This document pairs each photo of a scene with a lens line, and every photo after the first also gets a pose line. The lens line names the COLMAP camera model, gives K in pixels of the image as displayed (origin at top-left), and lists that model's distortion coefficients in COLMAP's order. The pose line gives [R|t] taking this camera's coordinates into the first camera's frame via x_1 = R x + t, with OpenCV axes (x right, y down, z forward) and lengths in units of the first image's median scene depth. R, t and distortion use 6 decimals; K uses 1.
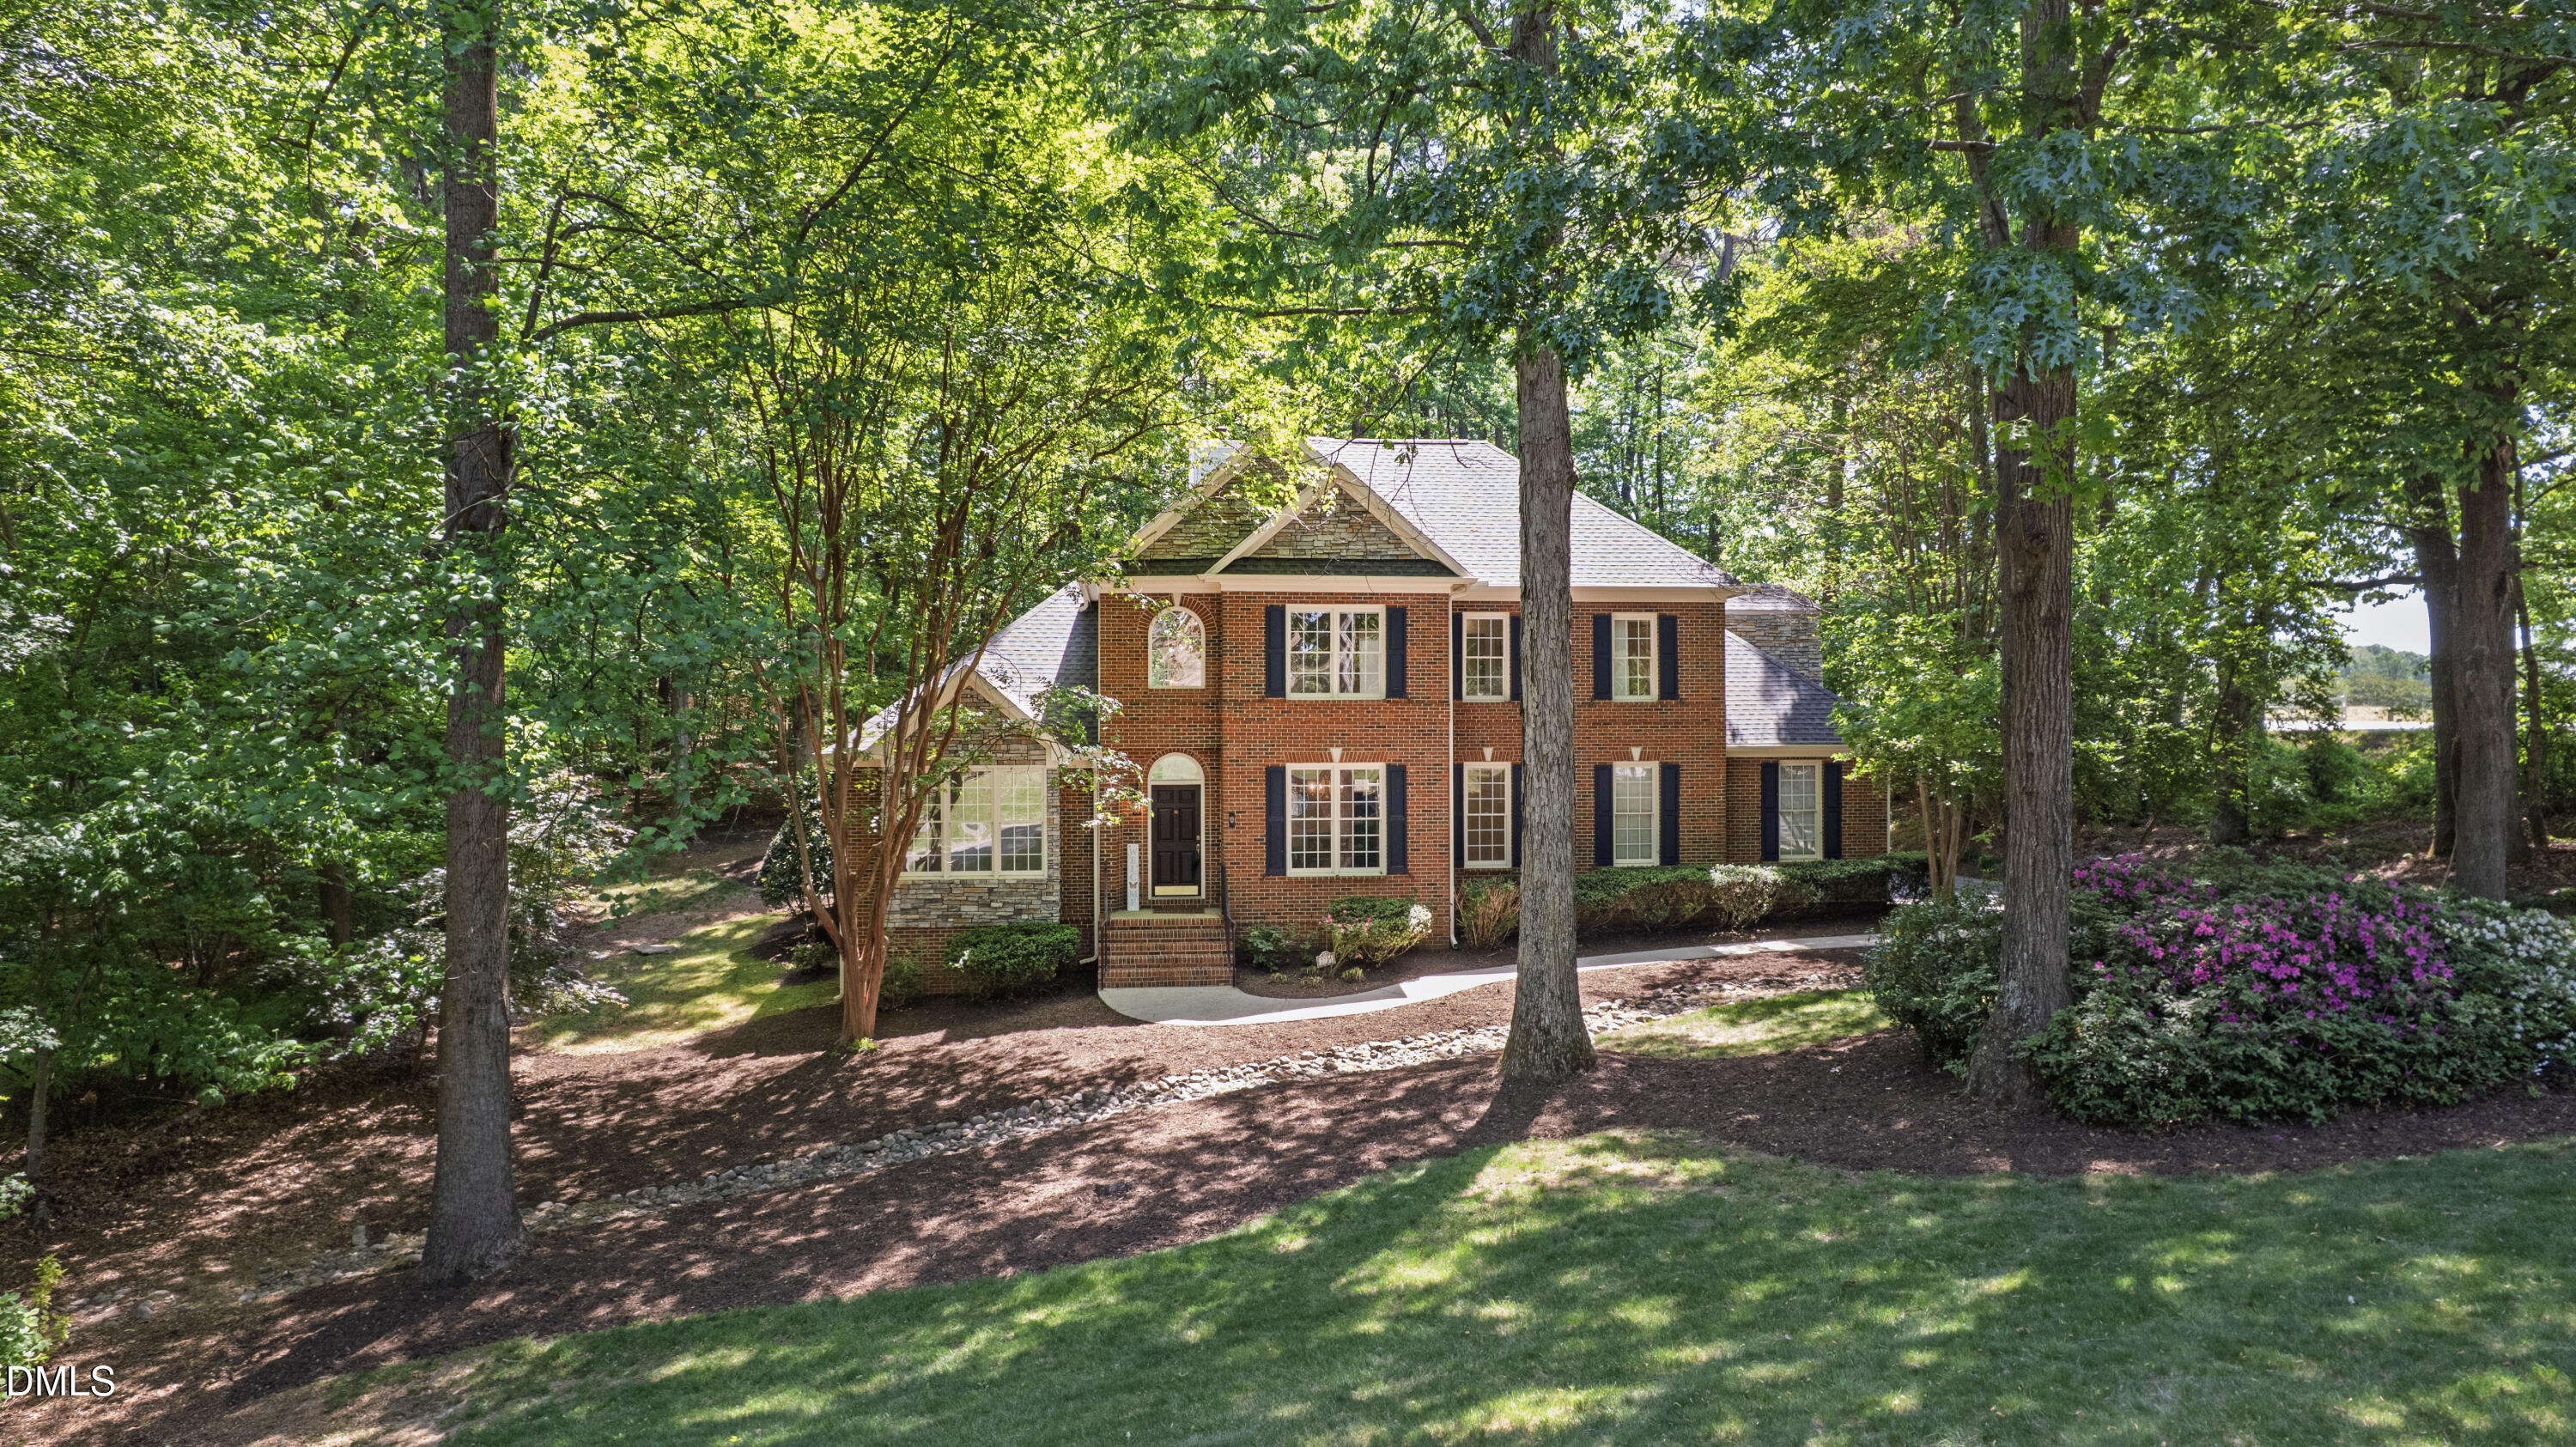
lens RADIAL K [[1660.3, 0, 1276.4], [0, 1660.3, 707.0], [0, 0, 1]] dist [-0.059465, 0.044251]
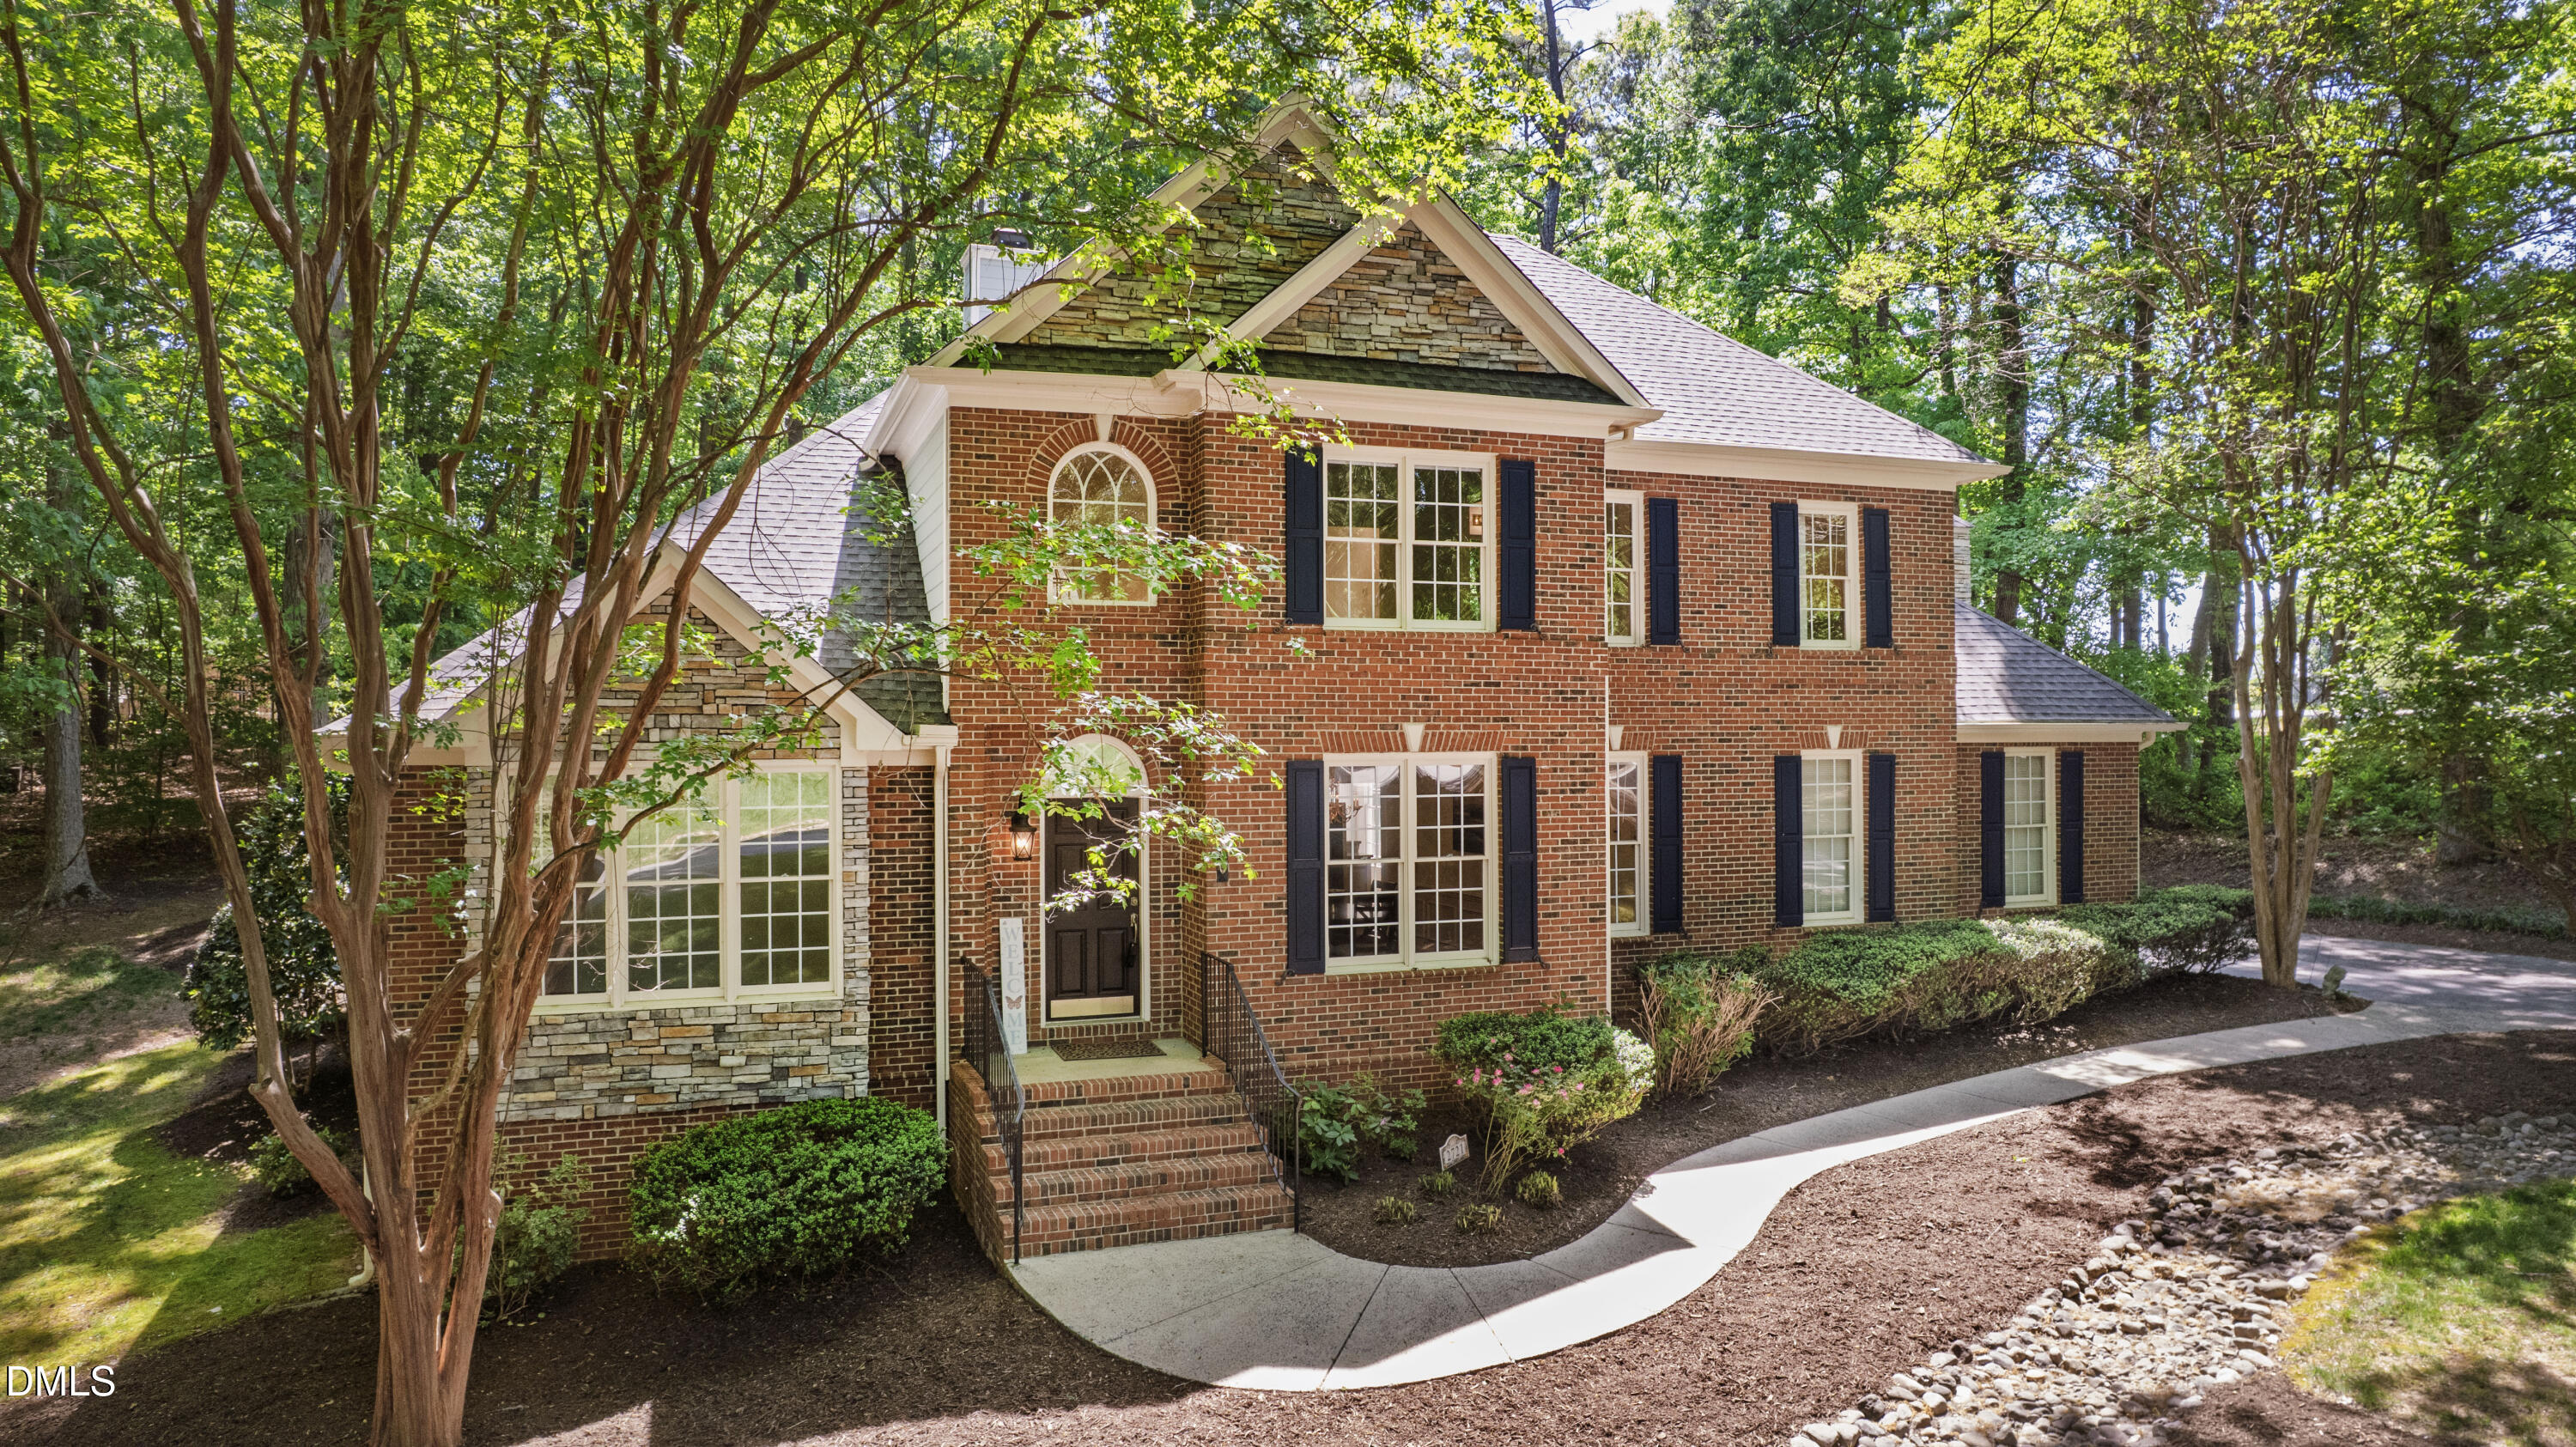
lens RADIAL K [[1660.3, 0, 1276.4], [0, 1660.3, 707.0], [0, 0, 1]] dist [-0.059465, 0.044251]
pose [[0.967485, 0.003127, 0.252909, -0.136093], [-0.003174, 0.999995, -0.000224, 0.019503], [-0.252909, -0.000586, 0.967490, 0.505514]]
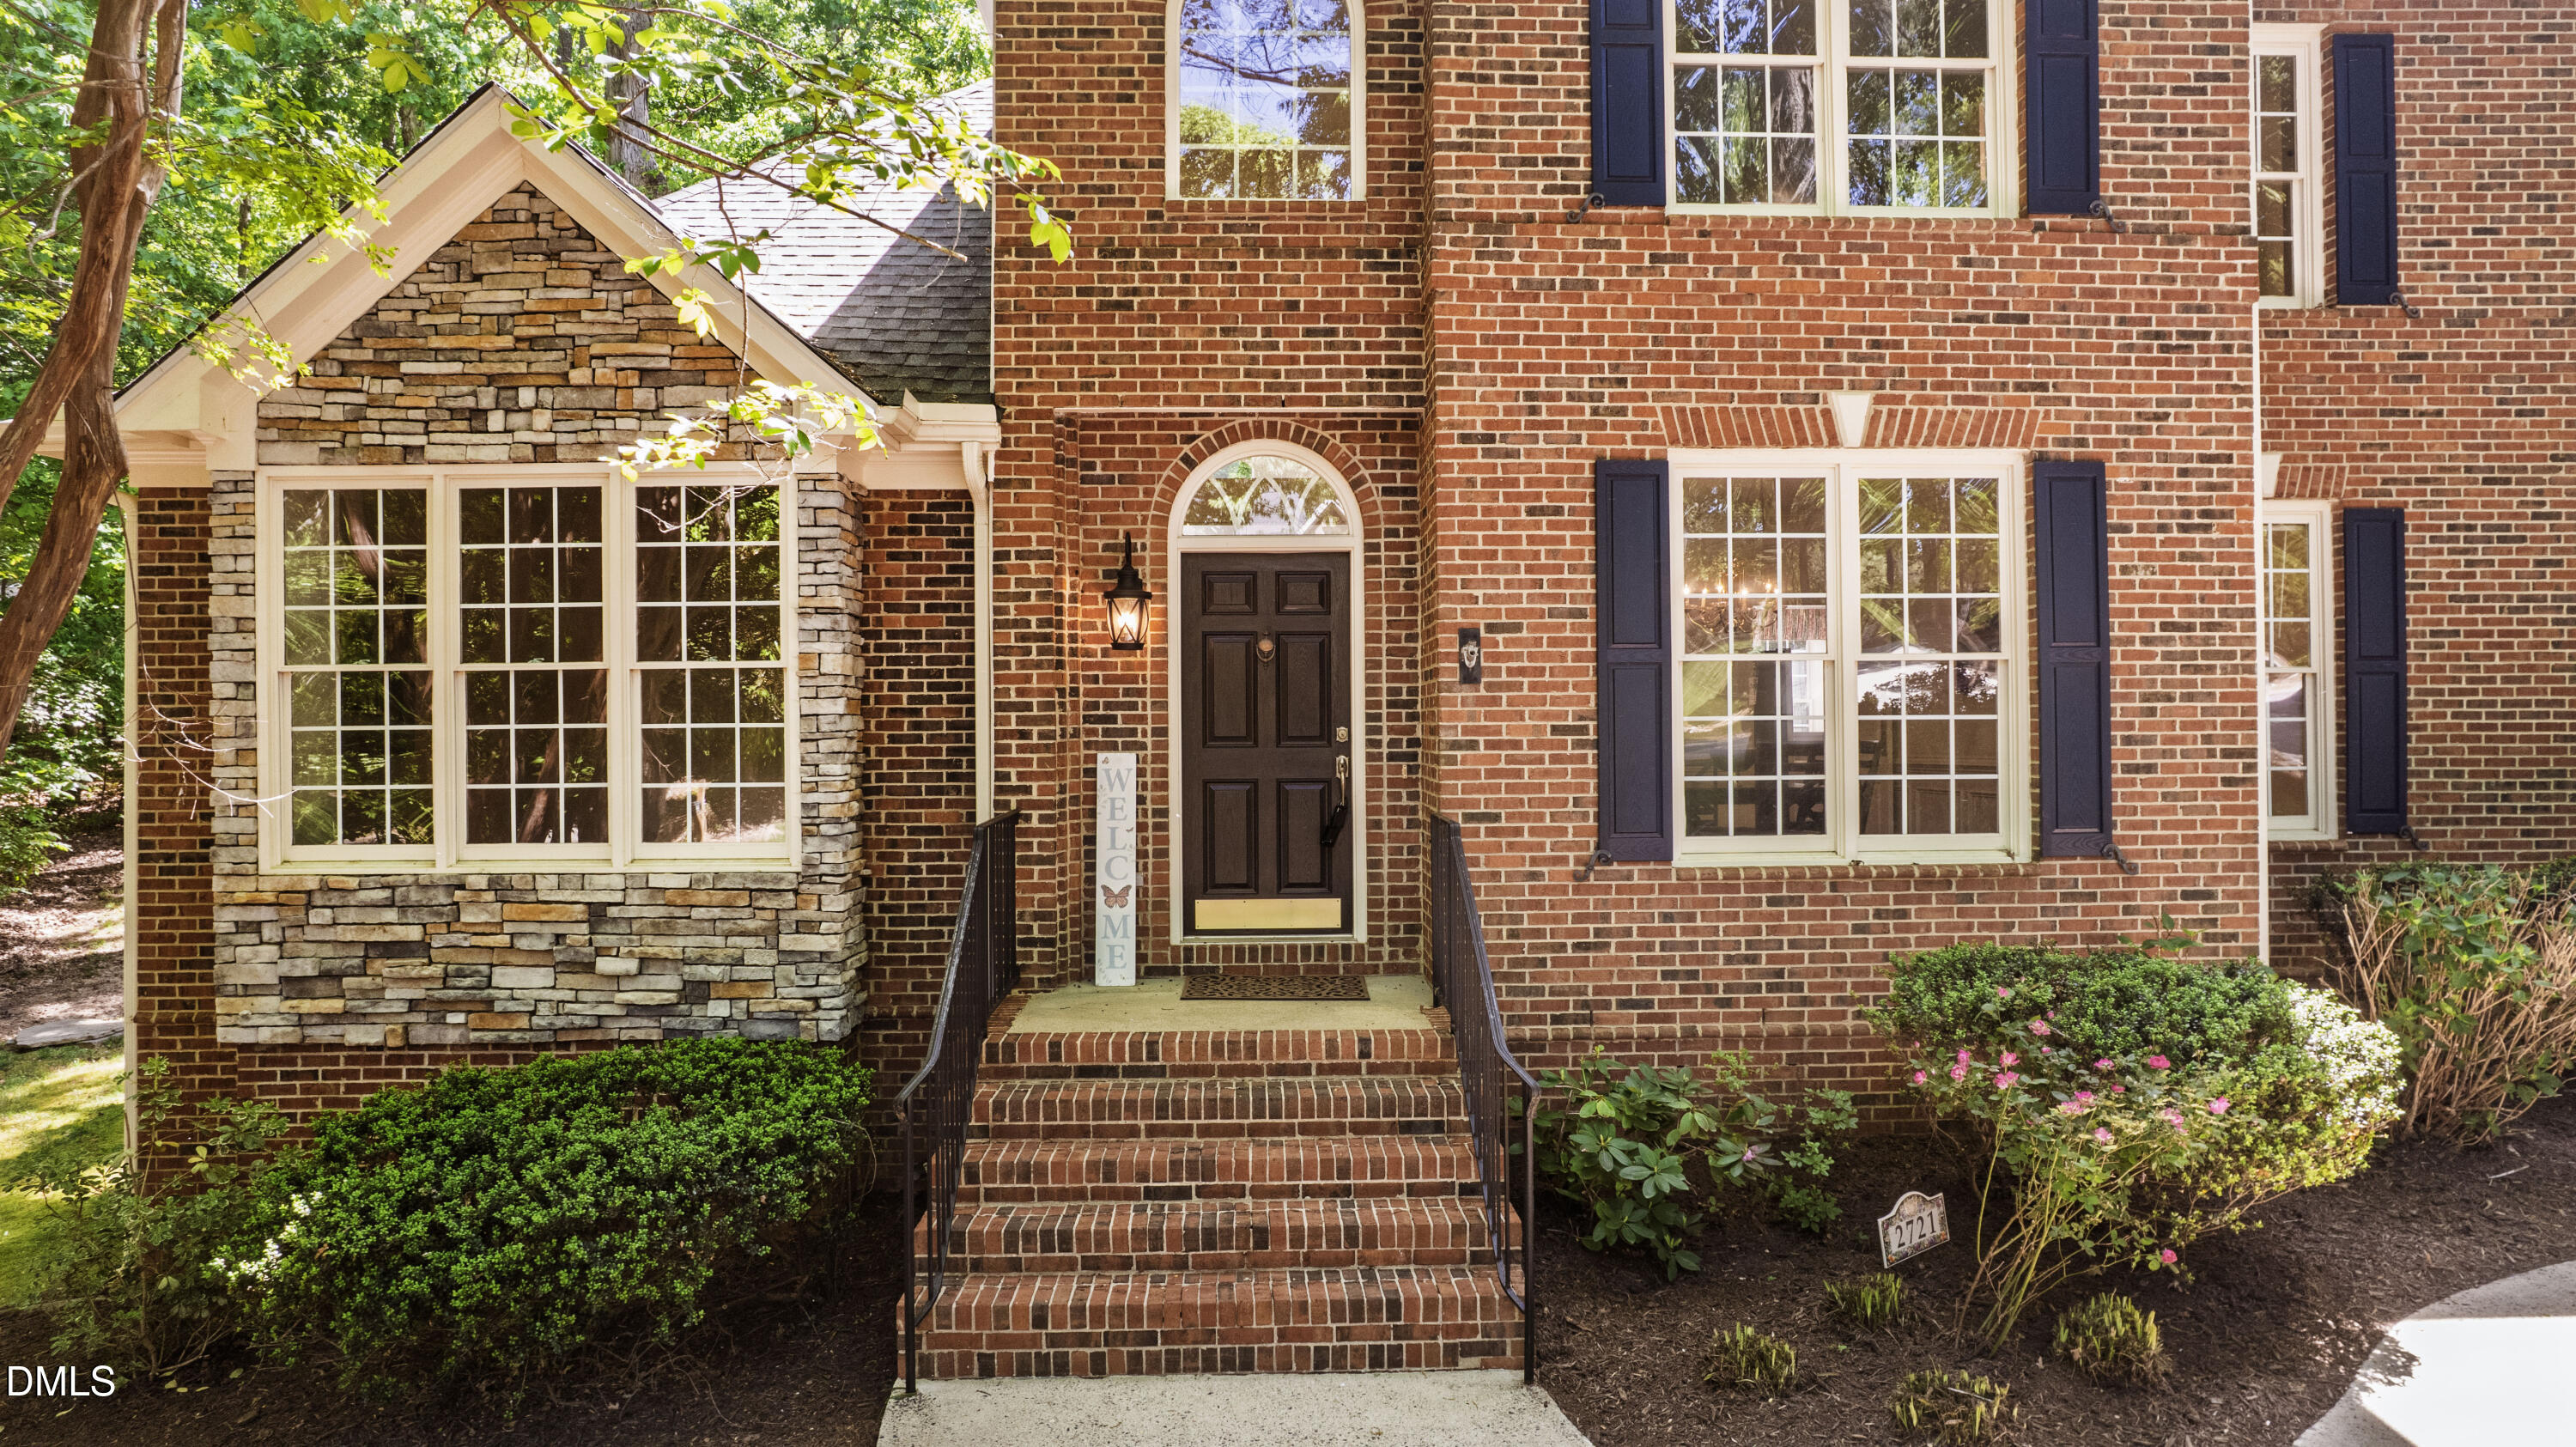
lens RADIAL K [[1652.7, 0, 1288.3], [0, 1652.7, 709.8], [0, 0, 1]] dist [-0.079473, 0.073554]
pose [[0.998144, -0.002764, -0.060840, -0.039725], [0.003075, 0.999983, 0.005024, 0.074362], [0.060825, -0.005202, 0.998135, 0.721862]]
